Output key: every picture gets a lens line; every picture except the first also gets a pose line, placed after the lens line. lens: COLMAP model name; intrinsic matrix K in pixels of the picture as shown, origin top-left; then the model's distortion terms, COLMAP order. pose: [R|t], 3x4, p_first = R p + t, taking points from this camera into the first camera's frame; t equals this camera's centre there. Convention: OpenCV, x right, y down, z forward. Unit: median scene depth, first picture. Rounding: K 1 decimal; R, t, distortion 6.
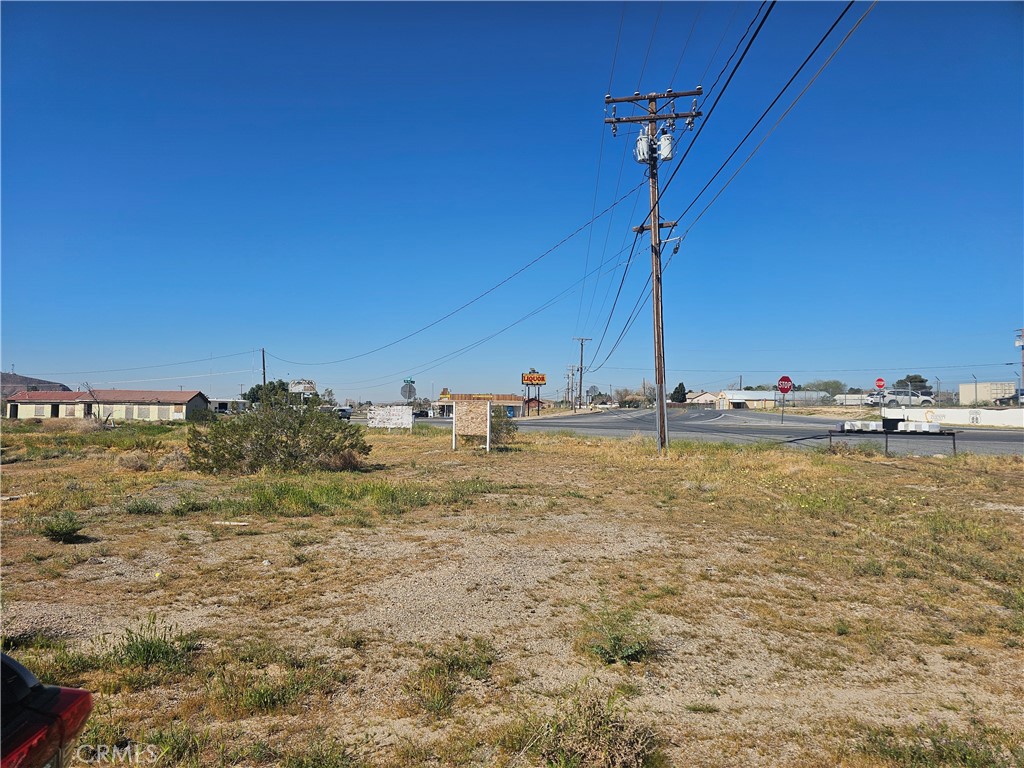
lens RADIAL K [[677.8, 0, 506.0], [0, 677.8, 394.9], [0, 0, 1]] dist [0.060395, -0.043249]
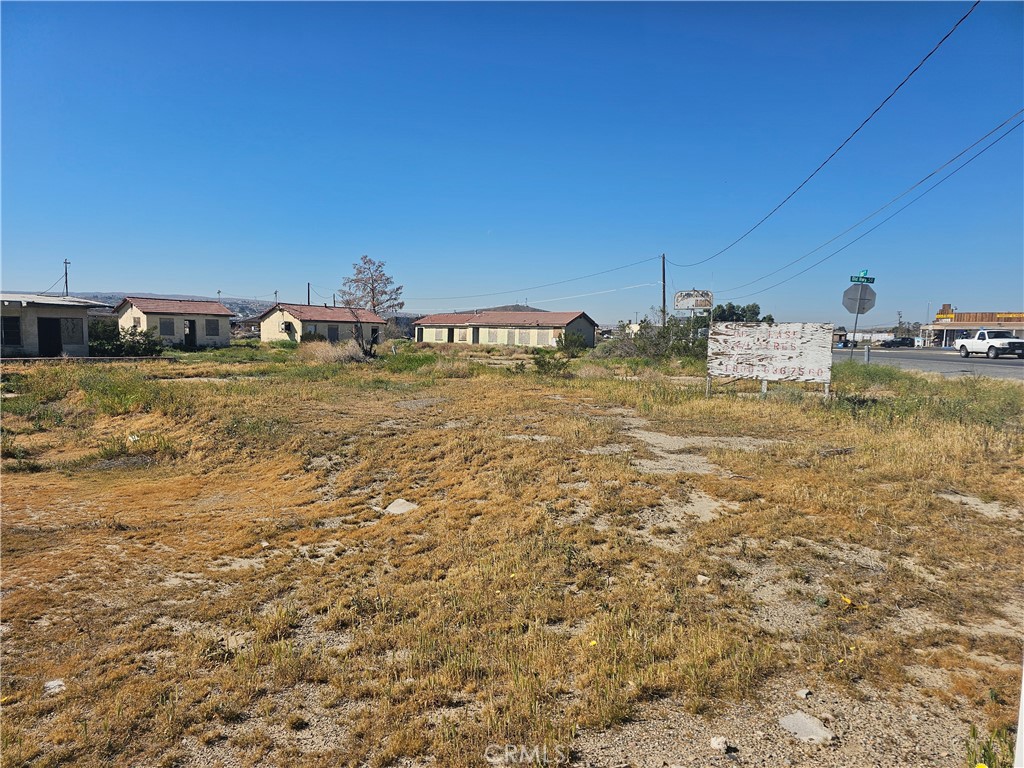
lens RADIAL K [[677.8, 0, 507.3], [0, 677.8, 398.4], [0, 0, 1]] dist [0.060395, -0.043249]
pose [[0.794747, 0.061759, -0.603791, -0.079669], [0.006425, 0.993898, 0.110117, 0.022016], [0.606907, -0.091395, 0.789500, 0.879171]]
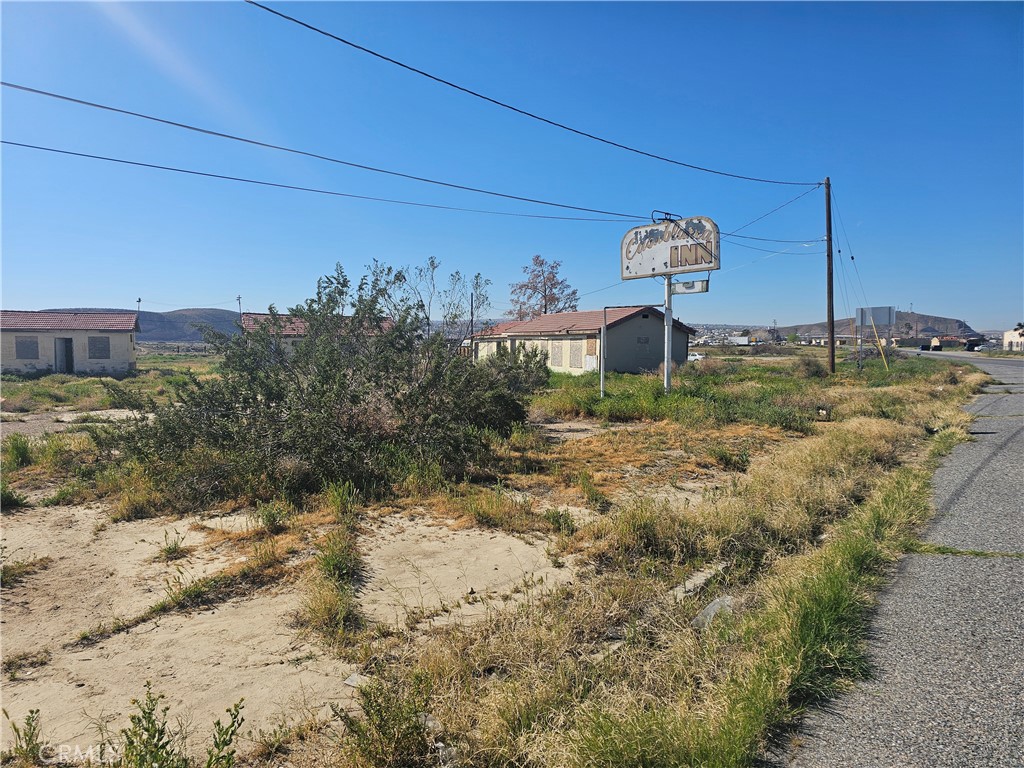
lens RADIAL K [[677.8, 0, 509.9], [0, 677.8, 384.3], [0, 0, 1]] dist [0.060395, -0.043249]
pose [[0.426162, 0.042419, -0.903652, -0.273713], [0.029343, 0.997726, 0.060673, 0.045916], [0.904171, -0.052373, 0.423949, 2.149599]]
